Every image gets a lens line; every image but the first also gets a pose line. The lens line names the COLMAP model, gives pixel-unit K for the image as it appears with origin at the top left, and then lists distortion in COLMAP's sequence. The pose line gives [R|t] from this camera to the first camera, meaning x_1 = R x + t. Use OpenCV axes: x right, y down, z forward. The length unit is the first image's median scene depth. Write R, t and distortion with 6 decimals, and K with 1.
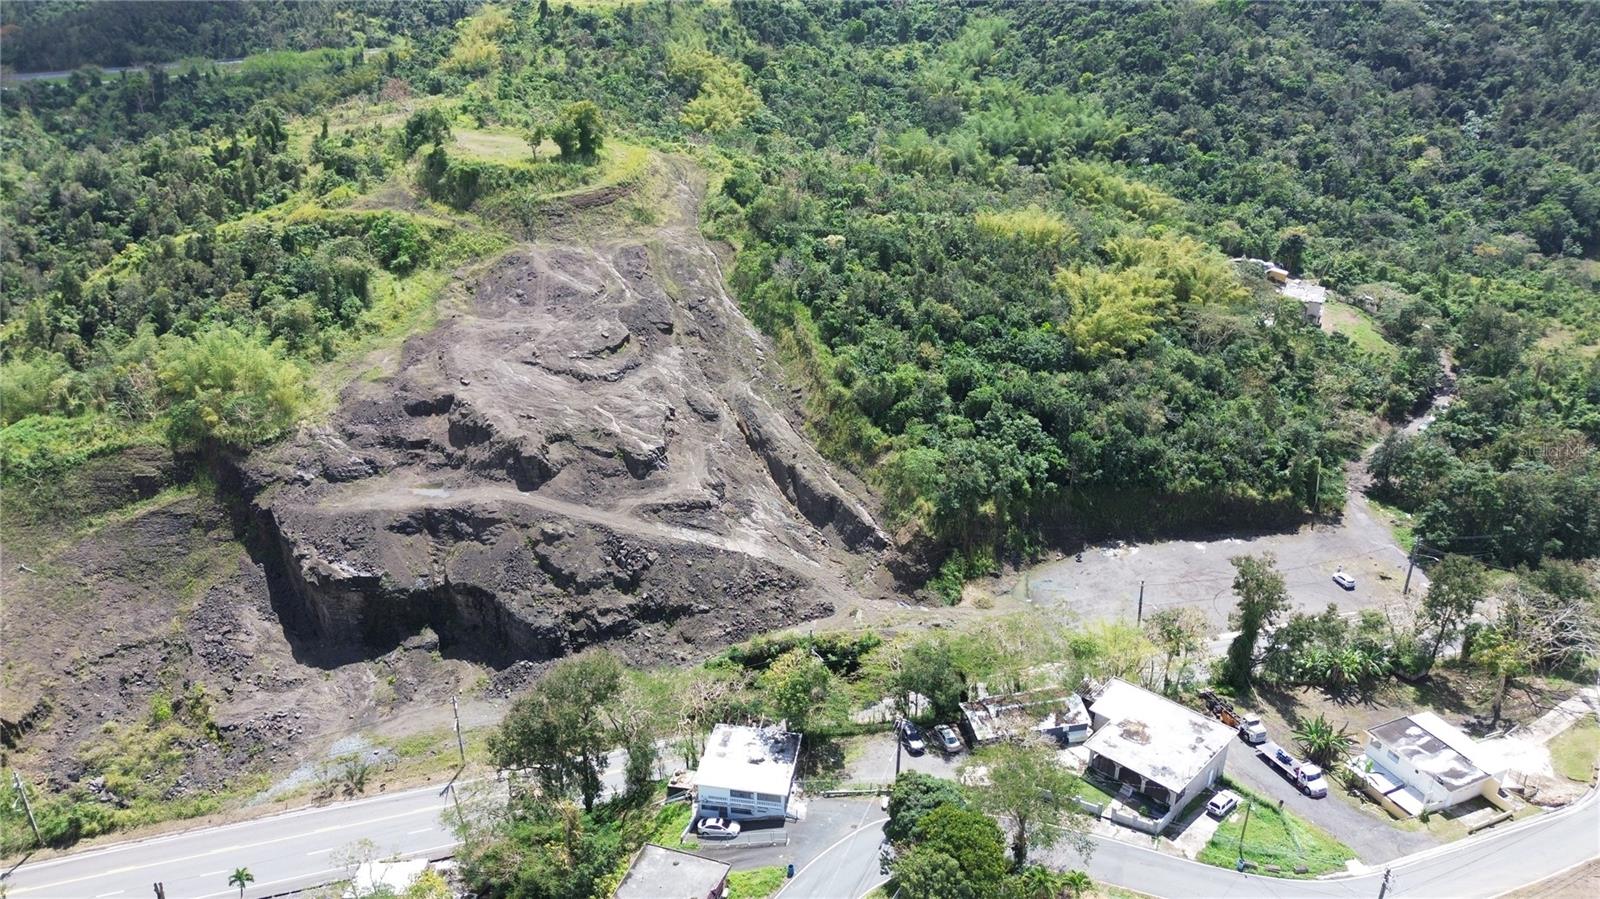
lens RADIAL K [[1151.6, 0, 803.8], [0, 1151.6, 452.2], [0, 0, 1]] dist [0.076609, -0.076217]
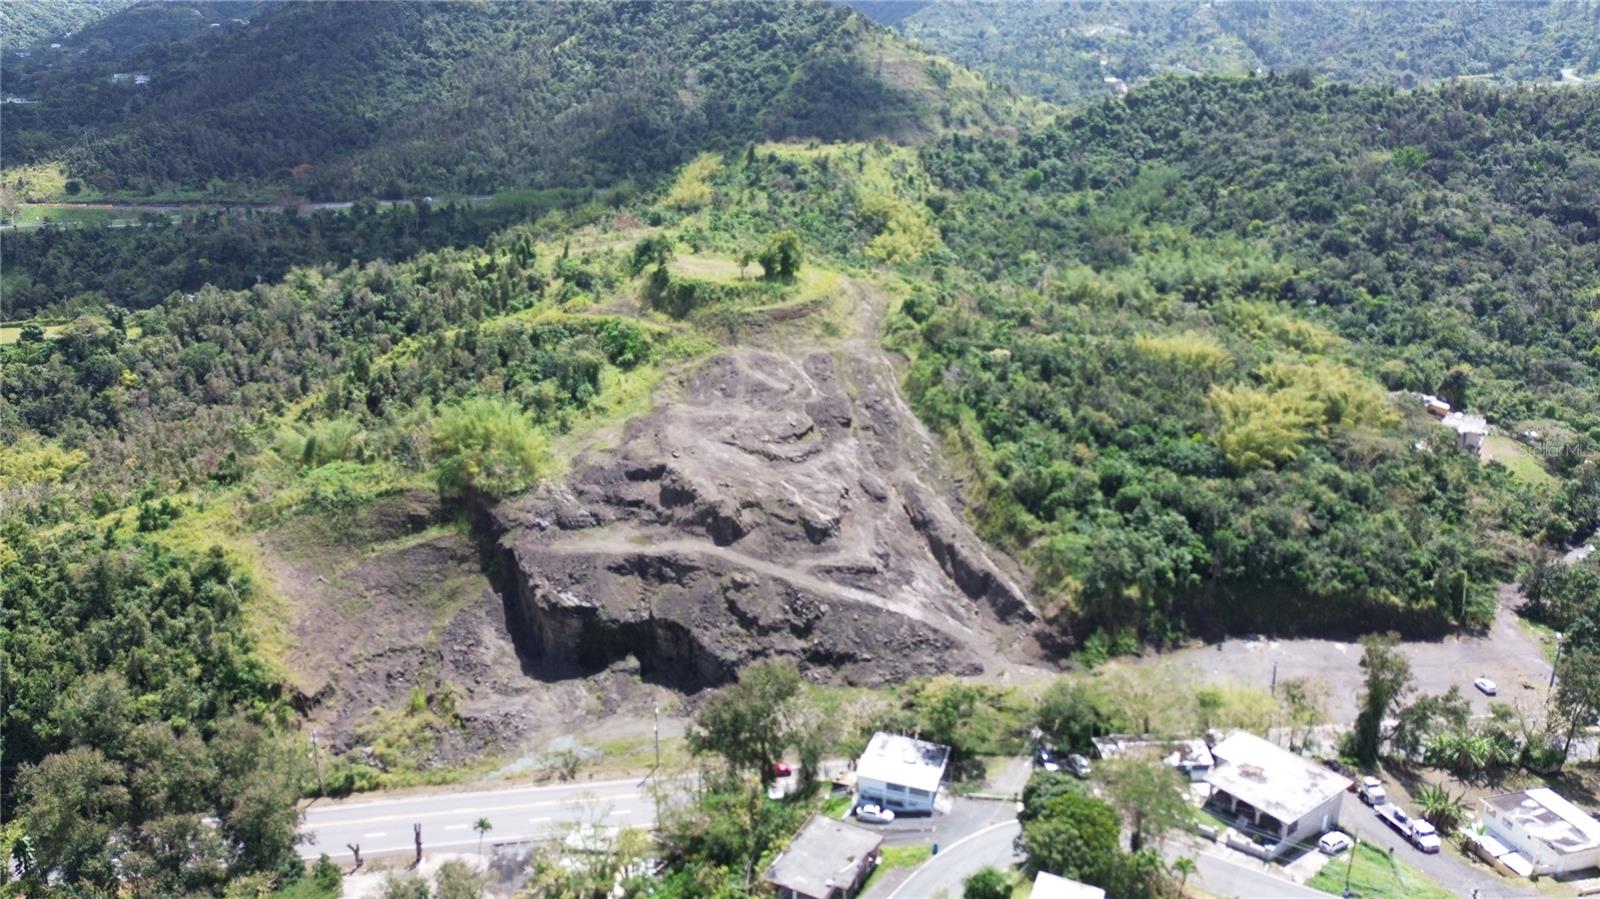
lens RADIAL K [[1144.6, 0, 798.1], [0, 1144.6, 447.0], [0, 0, 1]] dist [0.103915, -0.096230]
pose [[0.987735, 0.052650, -0.146993, 0.001441], [-0.070276, 0.990593, -0.117414, 0.057167], [0.139429, 0.126304, 0.982144, -0.121040]]
